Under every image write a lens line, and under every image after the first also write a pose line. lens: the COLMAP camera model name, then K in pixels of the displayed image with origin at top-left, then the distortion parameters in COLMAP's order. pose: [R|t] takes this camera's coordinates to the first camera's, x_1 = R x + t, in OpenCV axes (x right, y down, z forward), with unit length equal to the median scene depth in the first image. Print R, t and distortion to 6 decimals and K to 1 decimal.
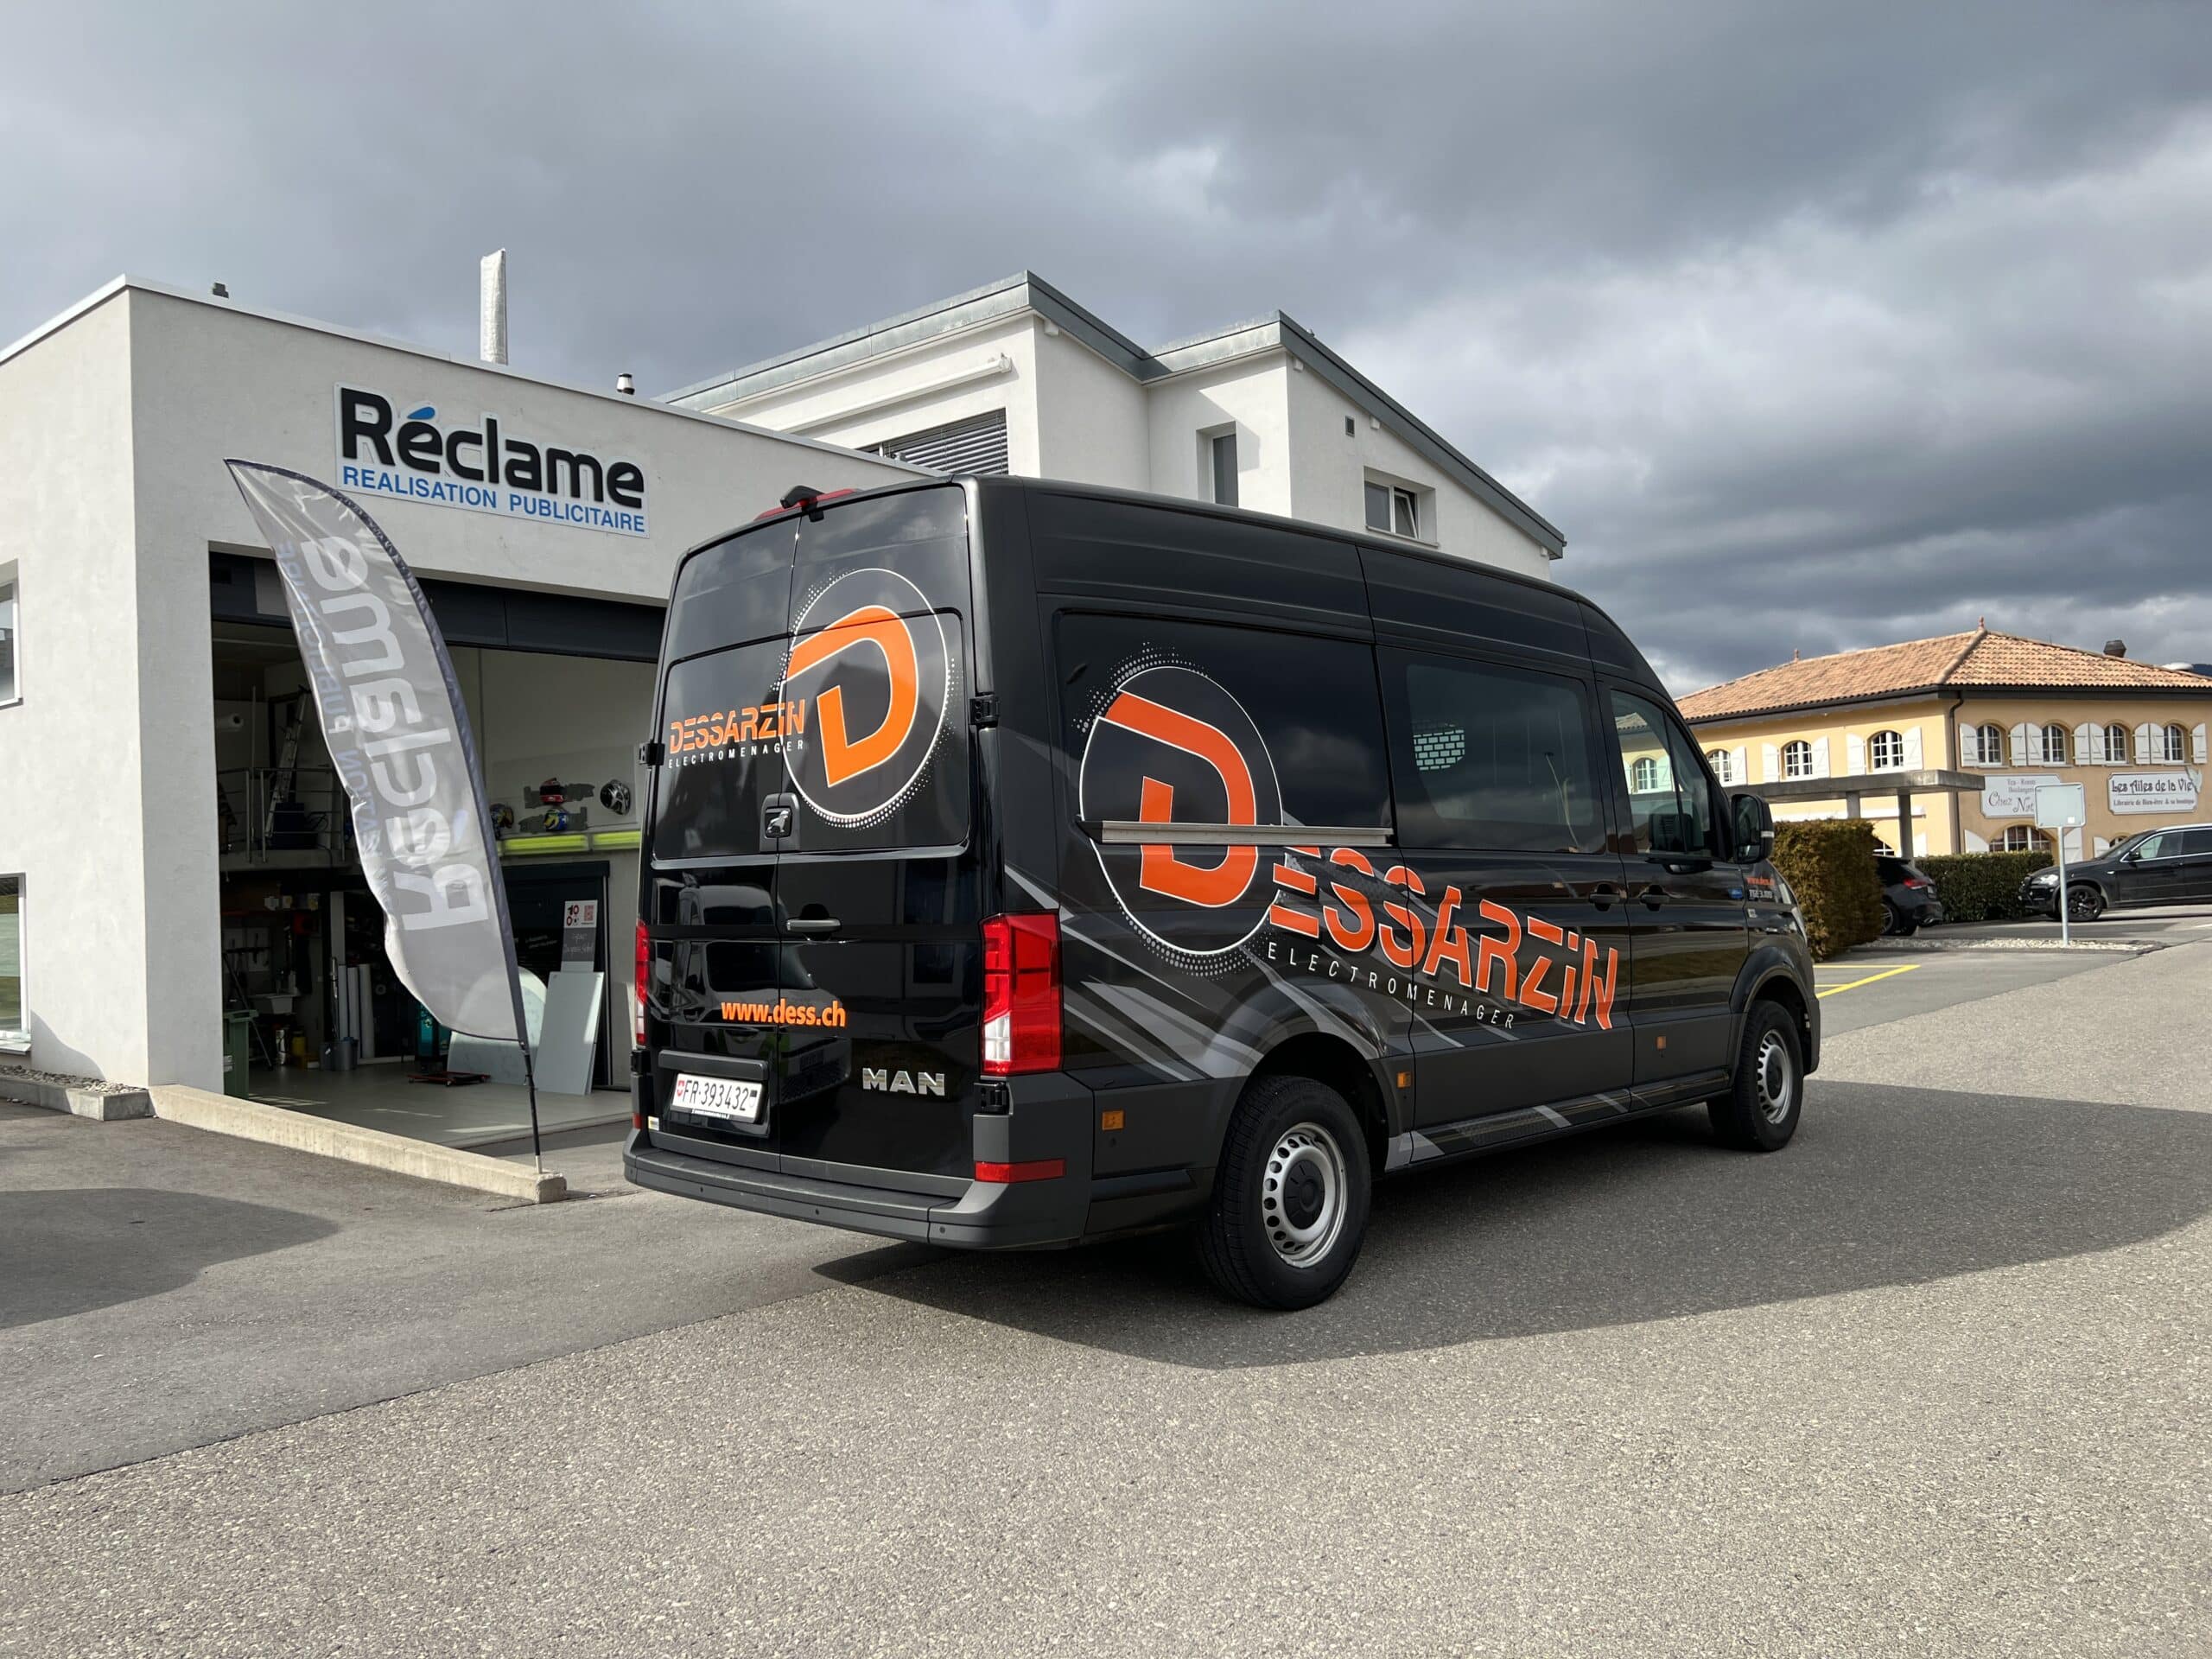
lens RADIAL K [[1679.8, 0, 1109.7], [0, 1679.8, 835.6], [0, 0, 1]] dist [0.033650, -0.034492]
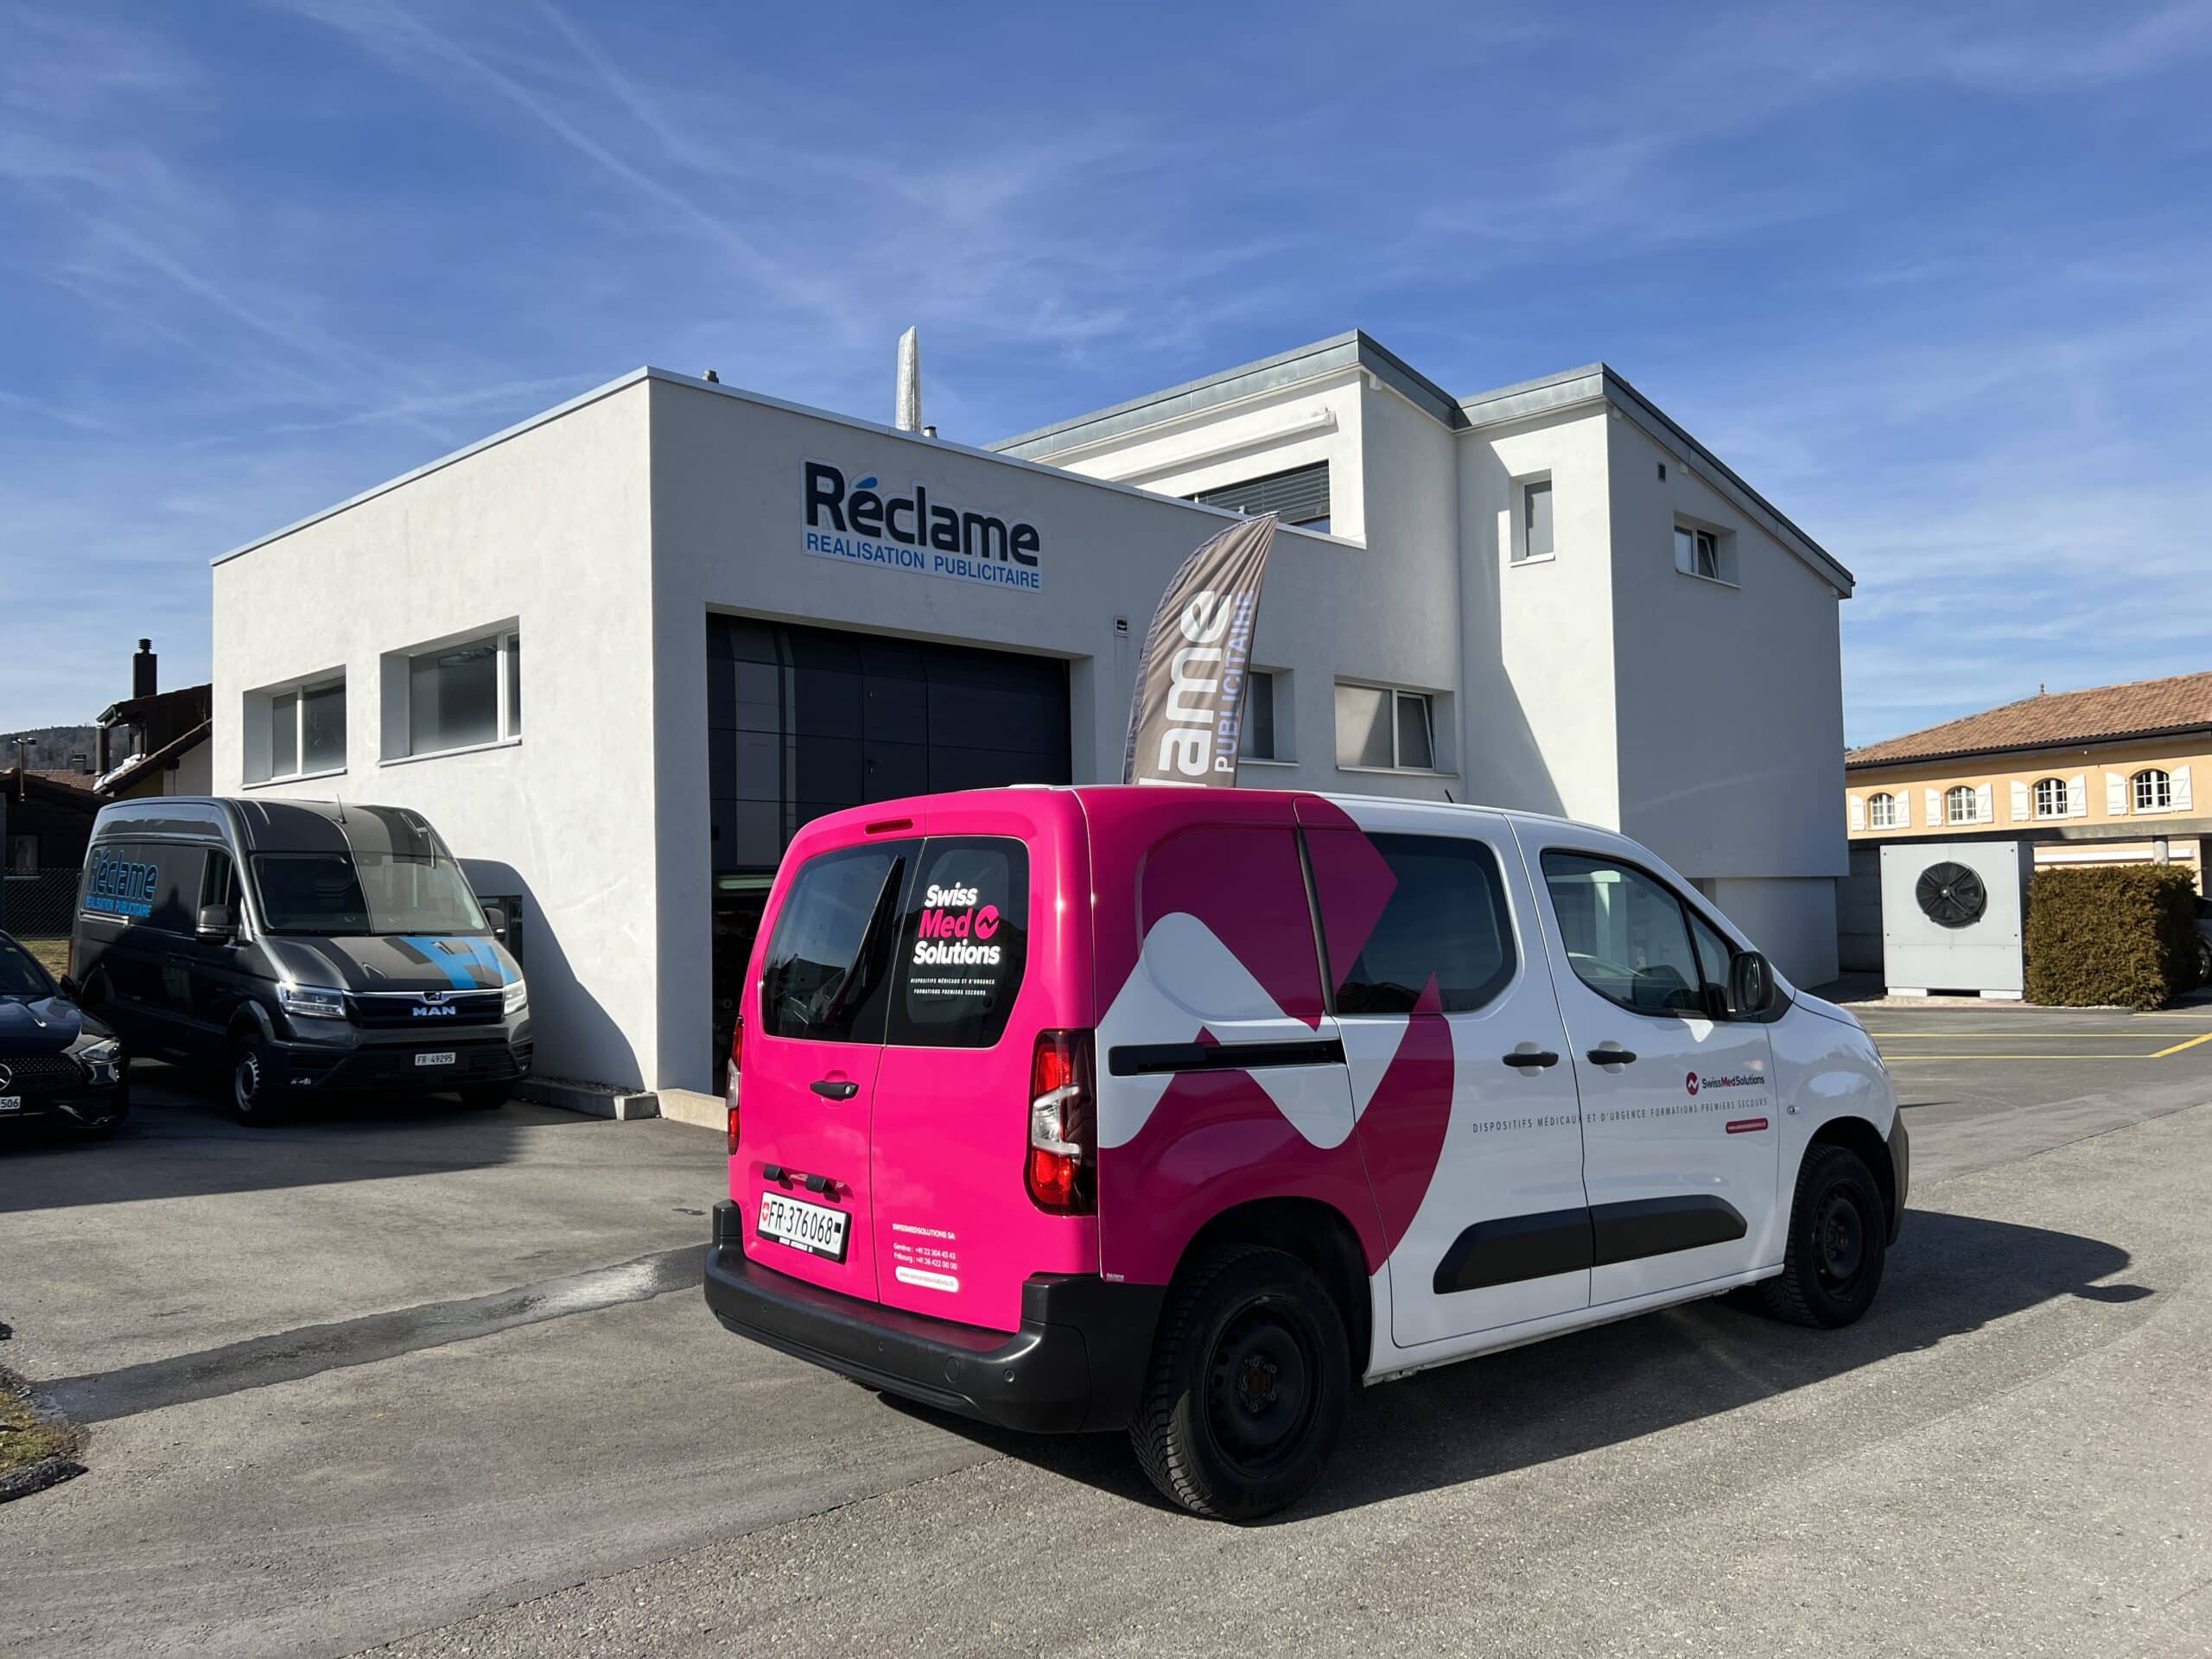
lens RADIAL K [[1679.8, 0, 1083.4], [0, 1679.8, 862.5], [0, 0, 1]] dist [0.033650, -0.034492]
pose [[0.995106, 0.014113, -0.097804, -0.147570], [-0.013908, 0.999899, 0.002778, -0.008276], [0.097833, -0.001404, 0.995202, -0.069020]]
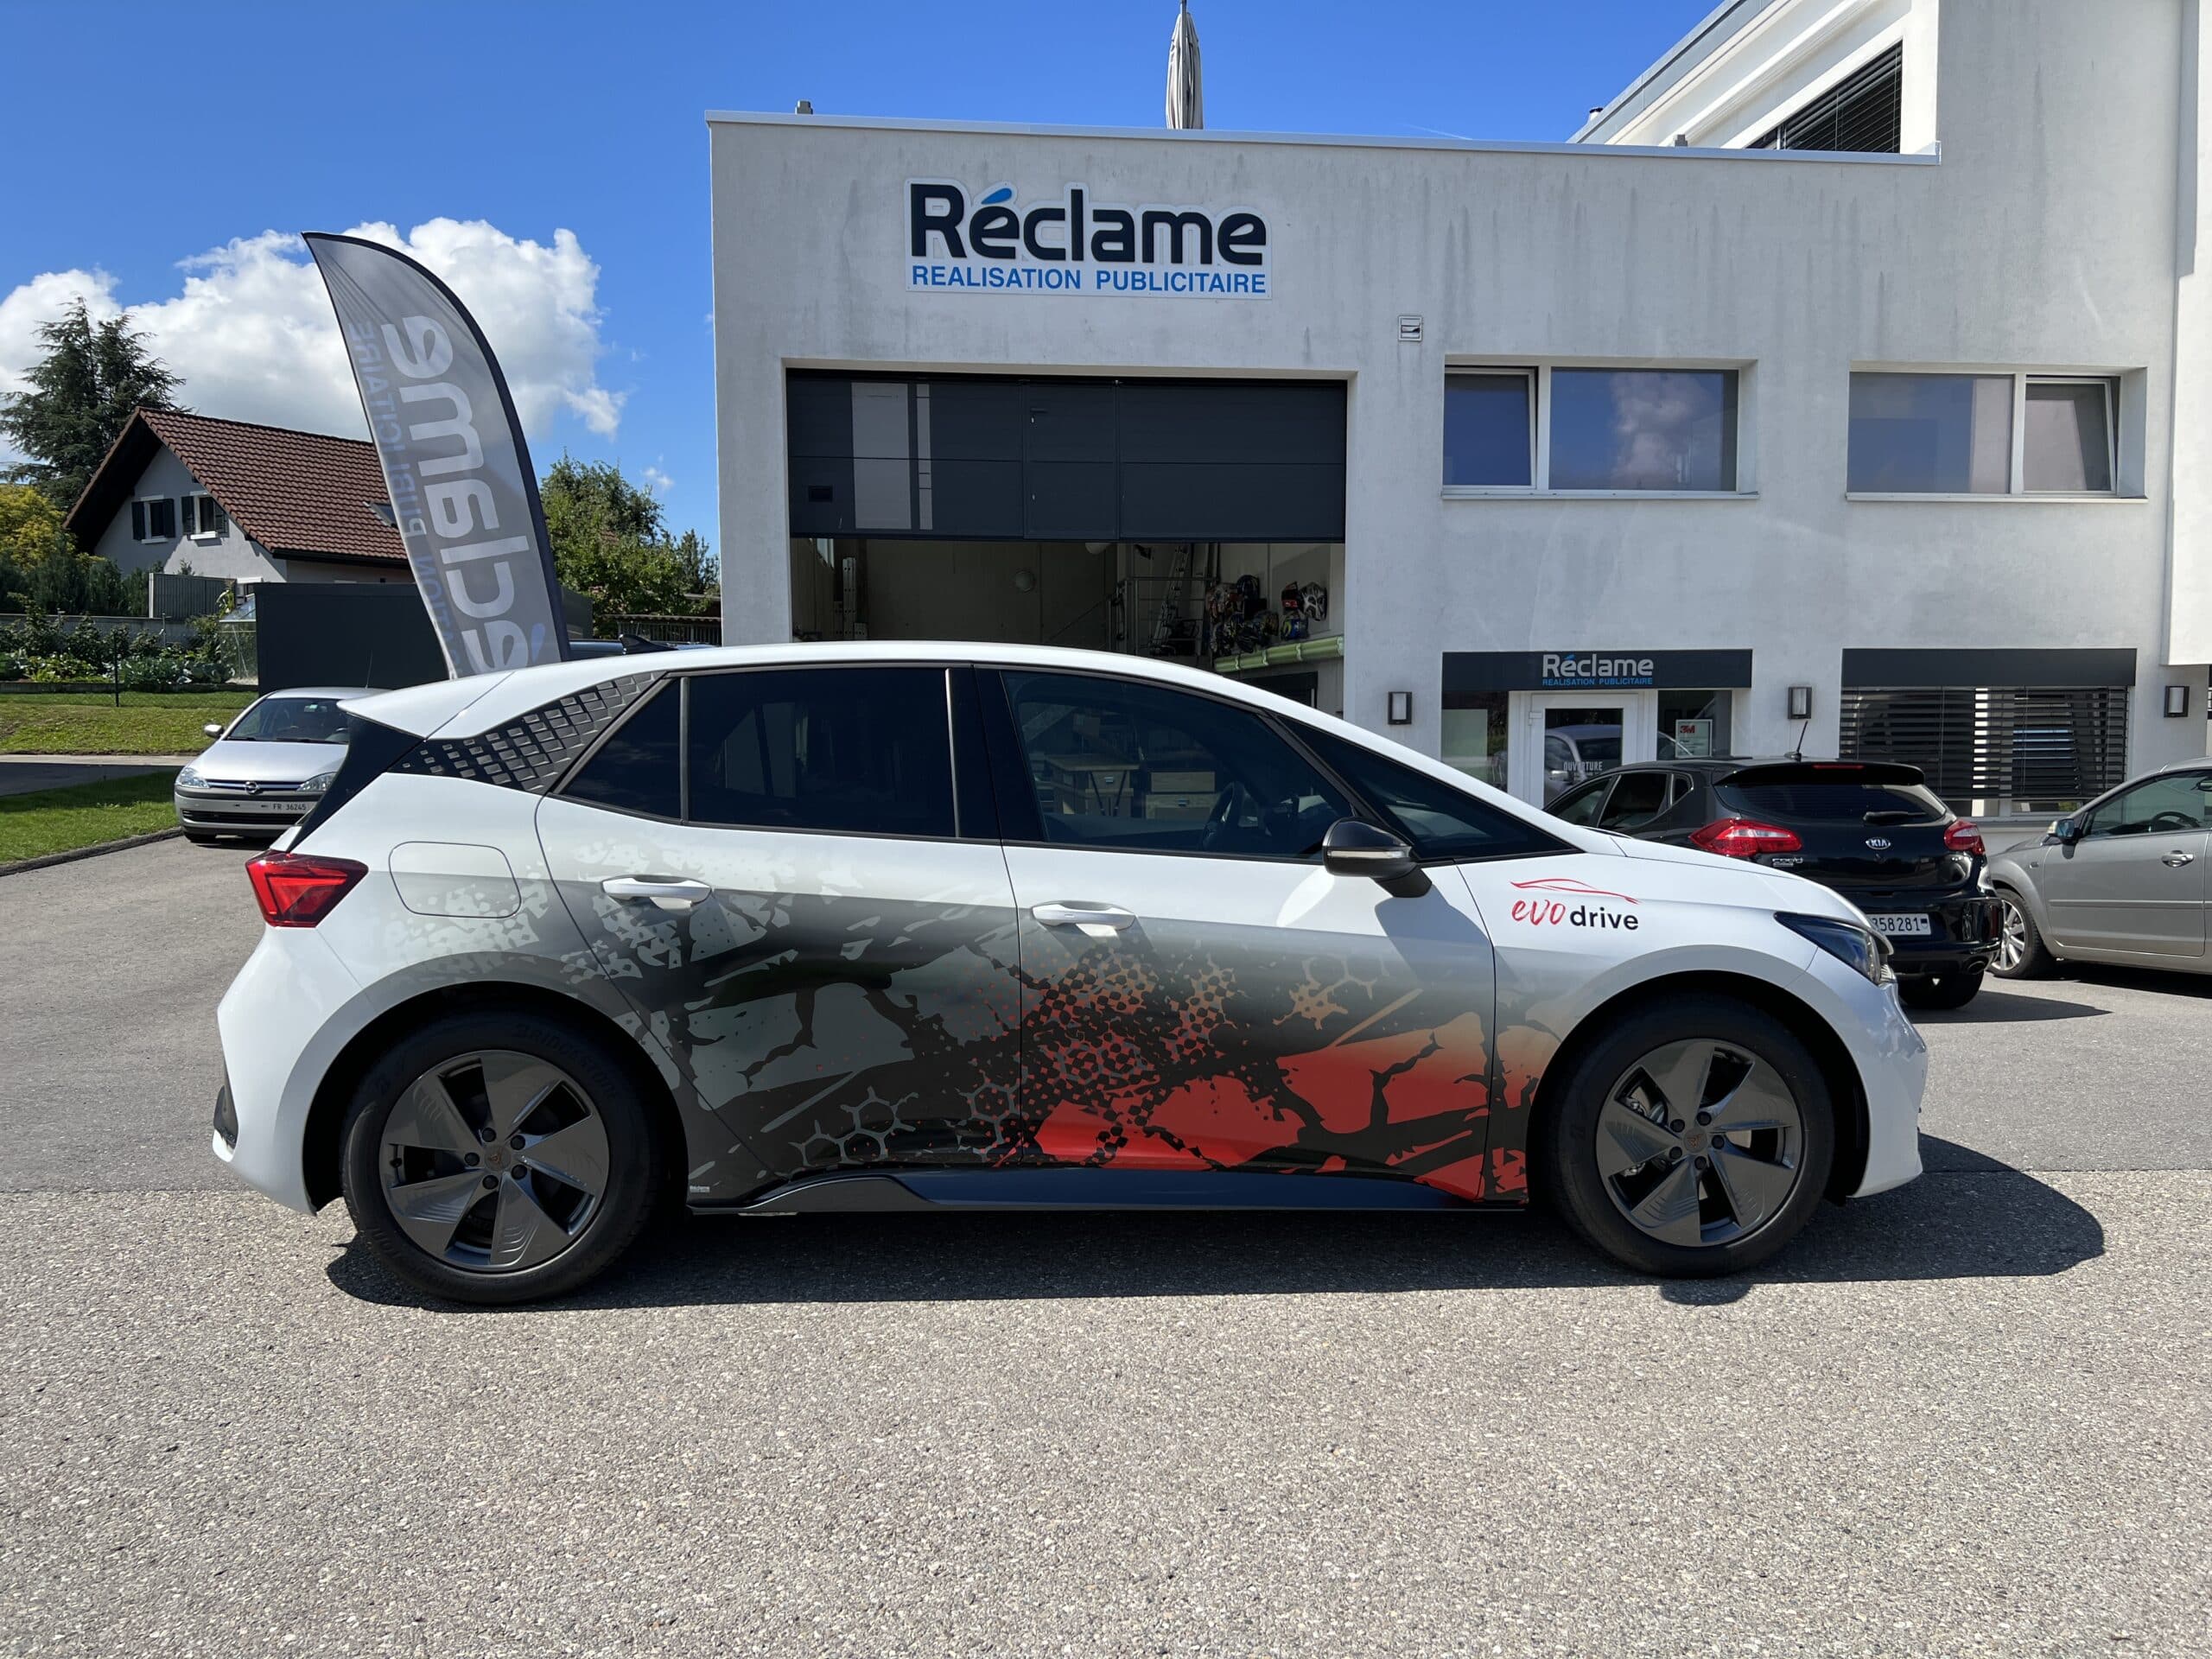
lens RADIAL K [[1679.8, 0, 1108.8], [0, 1679.8, 824.0], [0, 0, 1]] dist [0.033650, -0.034492]
pose [[0.704742, 0.085213, -0.704328, 0.317098], [-0.007461, 0.993596, 0.112745, -0.005316], [0.709425, -0.074201, 0.700864, 0.328922]]
